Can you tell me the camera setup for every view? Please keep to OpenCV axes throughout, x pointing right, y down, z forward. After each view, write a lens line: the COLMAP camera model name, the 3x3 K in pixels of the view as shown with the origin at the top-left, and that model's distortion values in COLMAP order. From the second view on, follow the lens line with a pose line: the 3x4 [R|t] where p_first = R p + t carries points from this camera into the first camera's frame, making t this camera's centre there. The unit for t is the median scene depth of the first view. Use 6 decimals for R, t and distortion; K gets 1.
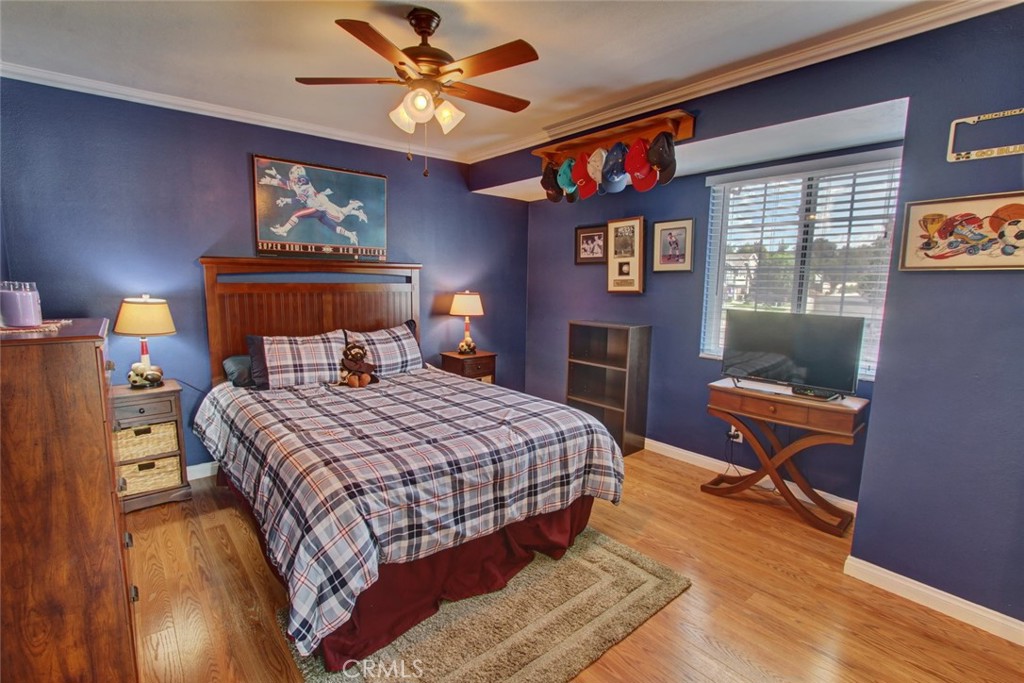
lens RADIAL K [[476.6, 0, 510.1], [0, 476.6, 344.1], [0, 0, 1]] dist [-0.018373, 0.002997]
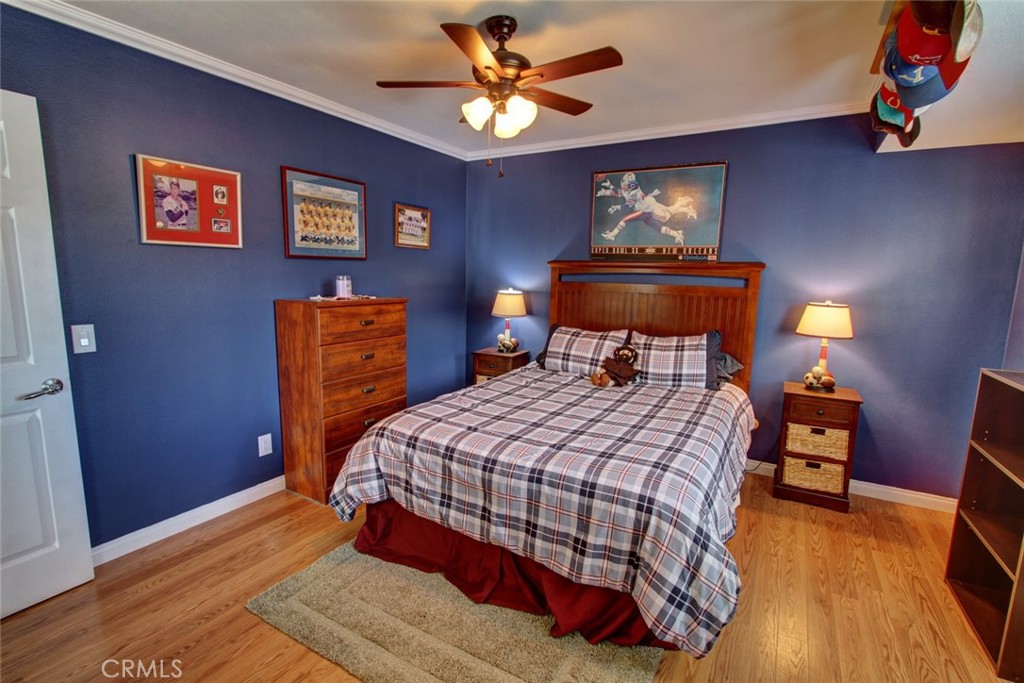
lens RADIAL K [[476.6, 0, 504.8], [0, 476.6, 342.2], [0, 0, 1]] dist [-0.018373, 0.002997]
pose [[0.340730, 0.130514, -0.931058, 0.611559], [-0.145091, 0.985753, 0.085084, -0.064875], [0.928898, 0.106098, 0.354812, 0.495894]]
